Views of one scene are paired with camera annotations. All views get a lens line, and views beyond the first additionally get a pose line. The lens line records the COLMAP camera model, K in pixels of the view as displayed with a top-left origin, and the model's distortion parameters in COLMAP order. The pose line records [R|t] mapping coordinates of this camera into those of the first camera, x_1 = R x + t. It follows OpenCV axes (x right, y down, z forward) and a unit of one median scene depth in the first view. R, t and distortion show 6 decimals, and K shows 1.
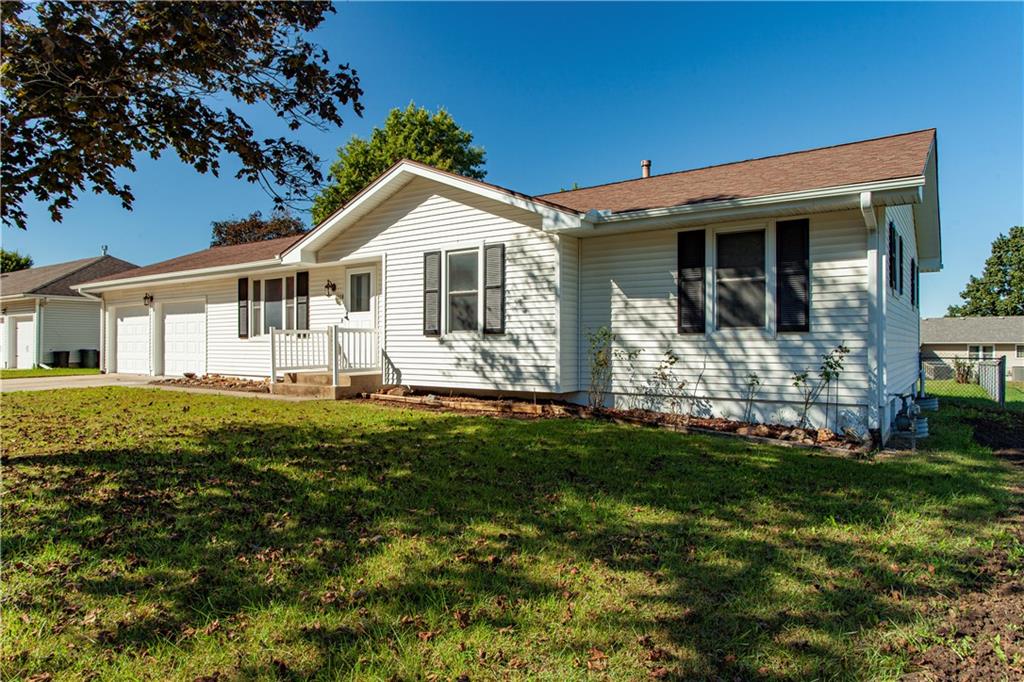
lens RADIAL K [[619.3, 0, 512.0], [0, 619.3, 341.0], [0, 0, 1]] dist [-0.013981, -0.000750]
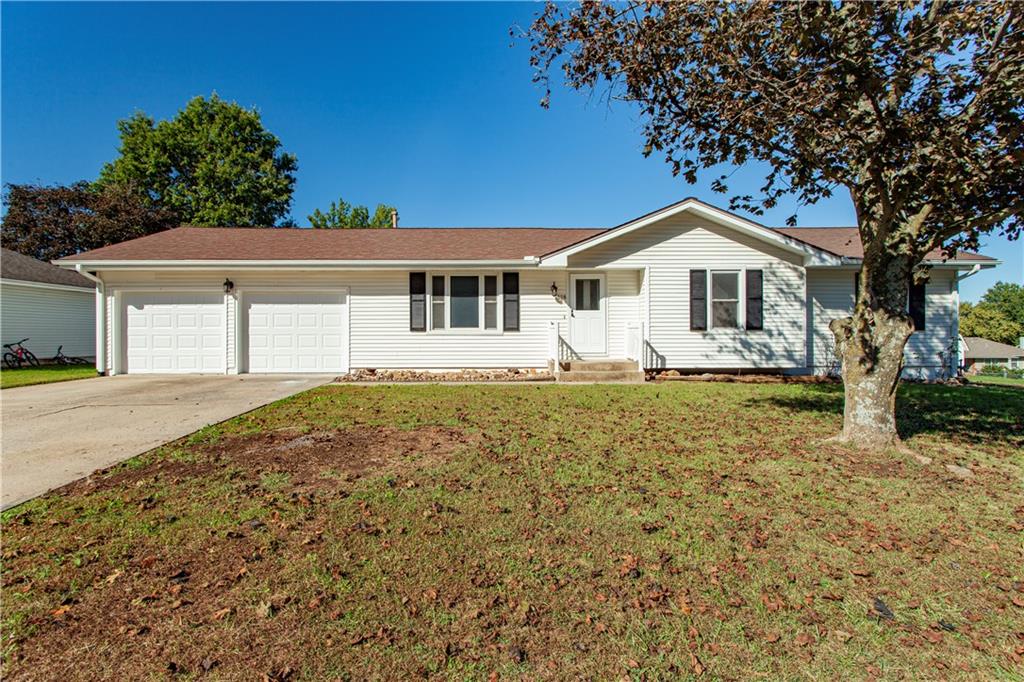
lens RADIAL K [[497.1, 0, 513.9], [0, 497.1, 338.5], [0, 0, 1]] dist [0.001265, 0.000772]
pose [[0.819662, -0.004605, 0.572830, -1.093047], [-0.000818, 0.999957, 0.009210, -0.000693], [-0.572847, -0.008018, 0.819623, 0.329523]]
